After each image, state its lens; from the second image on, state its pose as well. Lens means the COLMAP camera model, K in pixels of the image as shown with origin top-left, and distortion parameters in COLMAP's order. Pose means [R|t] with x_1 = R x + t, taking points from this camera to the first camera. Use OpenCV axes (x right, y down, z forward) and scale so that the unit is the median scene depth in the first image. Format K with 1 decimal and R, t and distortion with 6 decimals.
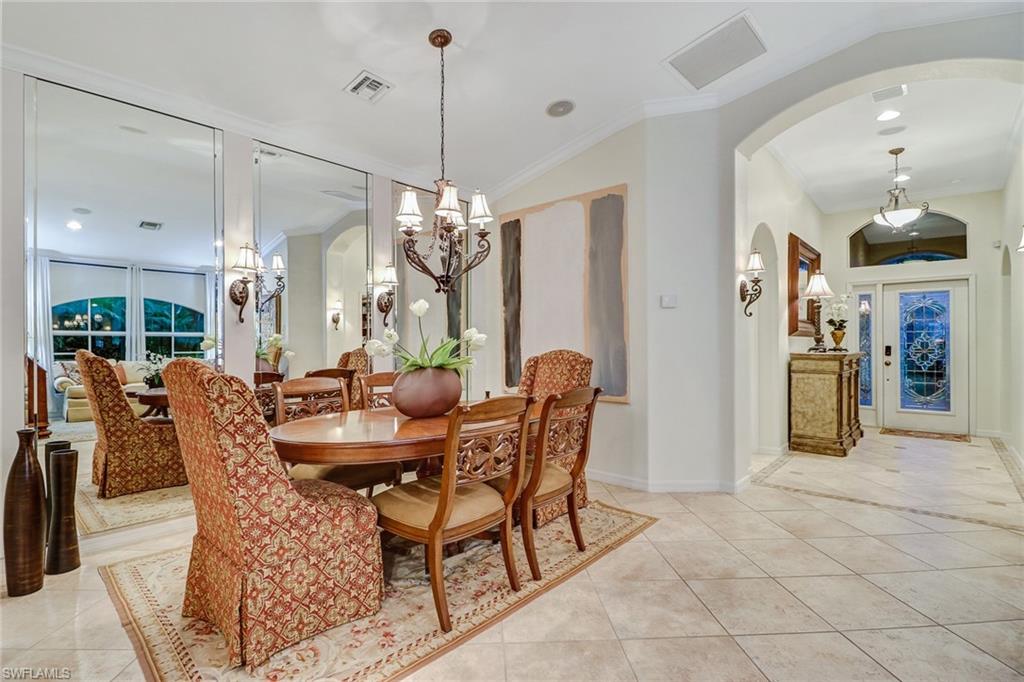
lens RADIAL K [[484.7, 0, 492.3], [0, 484.7, 332.6], [0, 0, 1]] dist [-0.003267, -0.000682]
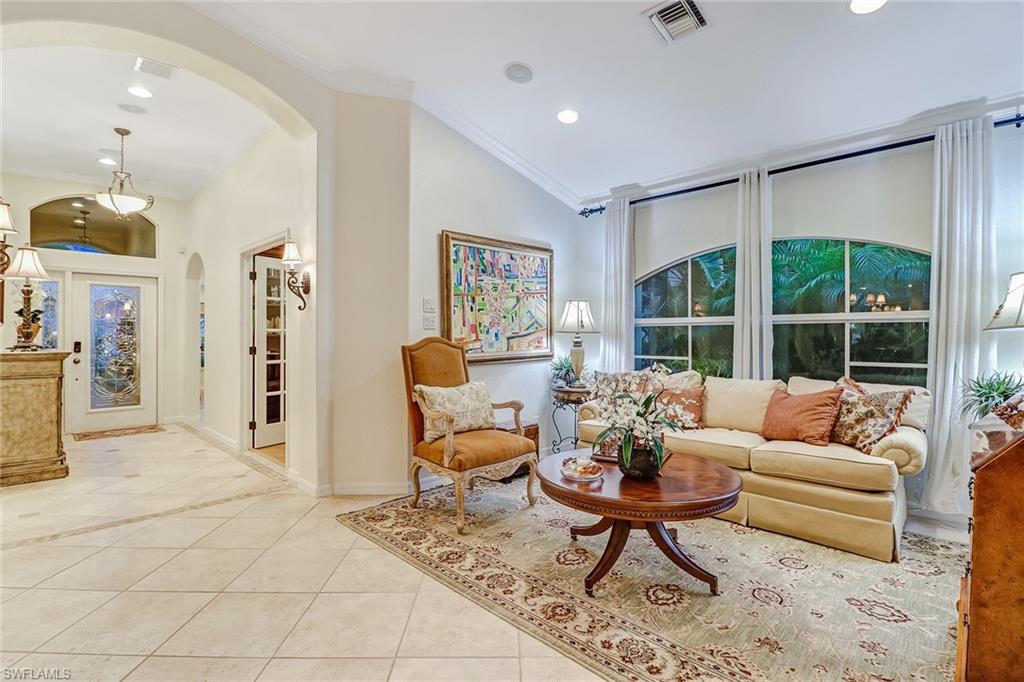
lens RADIAL K [[490.6, 0, 511.8], [0, 490.6, 335.3], [0, 0, 1]] dist [0.000031, -0.012609]
pose [[0.036544, 0.000072, 0.999332, -0.067927], [-0.014301, 0.999898, 0.000451, 0.004468], [-0.999230, -0.014308, 0.036541, 0.206372]]
